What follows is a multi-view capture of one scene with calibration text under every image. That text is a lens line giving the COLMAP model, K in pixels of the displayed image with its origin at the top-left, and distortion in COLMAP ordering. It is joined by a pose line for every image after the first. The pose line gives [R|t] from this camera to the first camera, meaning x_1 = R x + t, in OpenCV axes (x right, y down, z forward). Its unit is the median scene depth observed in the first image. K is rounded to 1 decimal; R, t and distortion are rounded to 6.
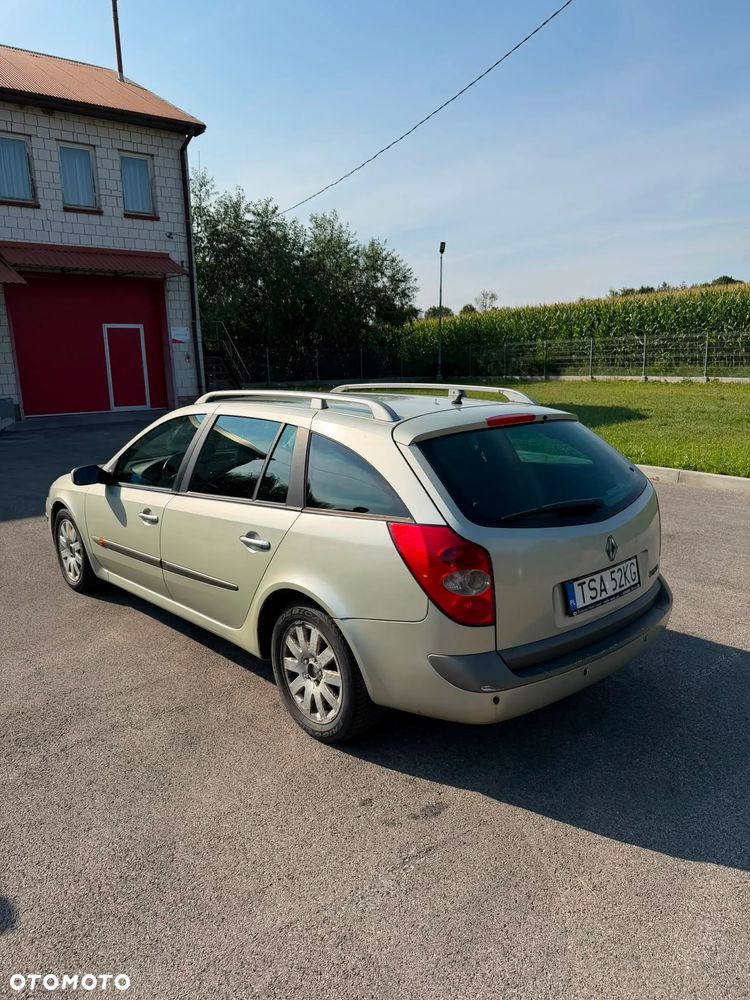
lens RADIAL K [[701.1, 0, 375.0], [0, 701.1, 500.0], [0, 0, 1]] dist [0.104738, -0.193863]
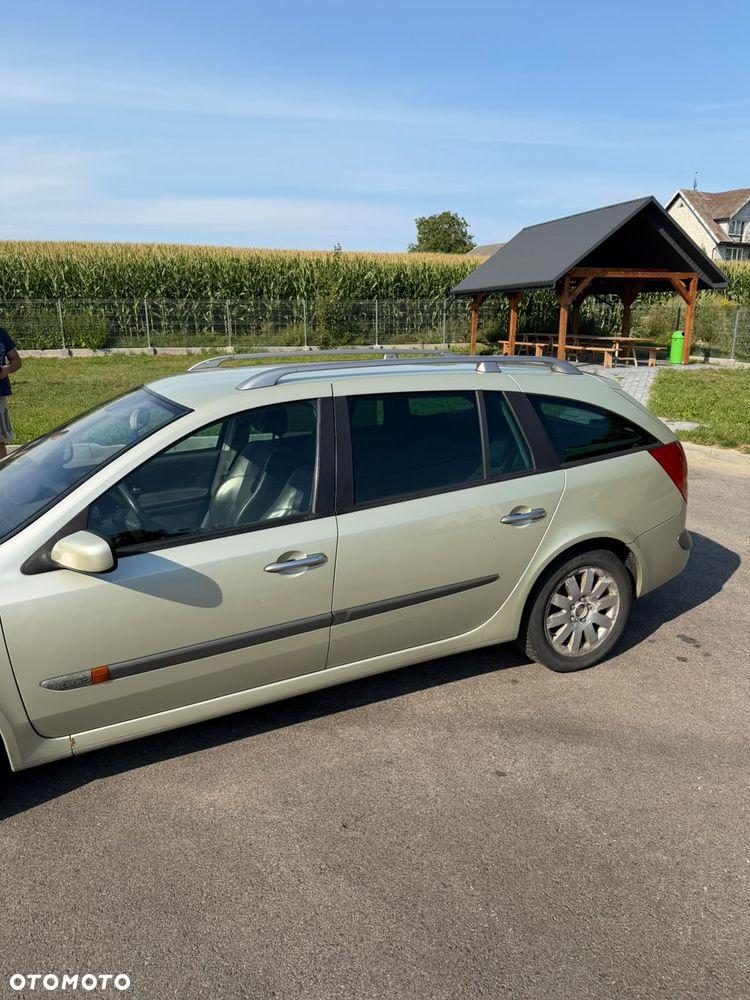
lens RADIAL K [[701.1, 0, 375.0], [0, 701.1, 500.0], [0, 0, 1]] dist [0.104738, -0.193863]
pose [[0.290519, -0.224808, 0.930086, -0.904528], [0.188634, 0.966391, 0.174661, -0.135498], [-0.938092, 0.124703, 0.323161, 0.719560]]
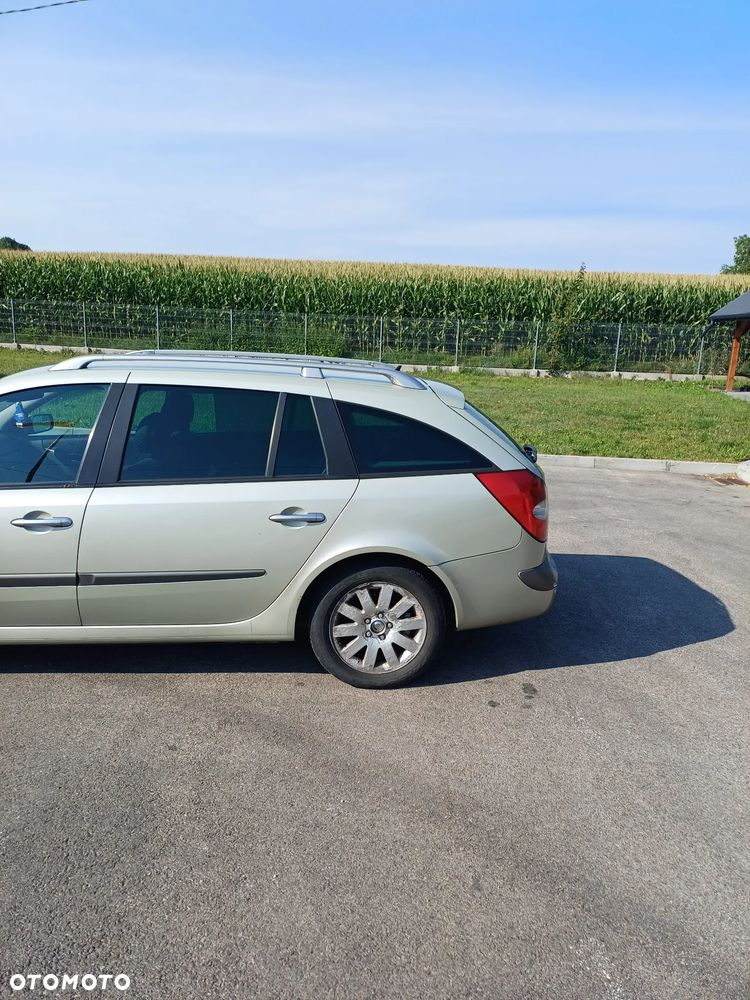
lens RADIAL K [[730.5, 0, 375.0], [0, 730.5, 500.0], [0, 0, 1]] dist [0.102030, -0.087351]
pose [[0.625236, -0.130582, 0.769434, -0.714507], [0.105202, 0.991006, 0.082699, -0.030462], [-0.773313, 0.029240, 0.633350, 0.232432]]
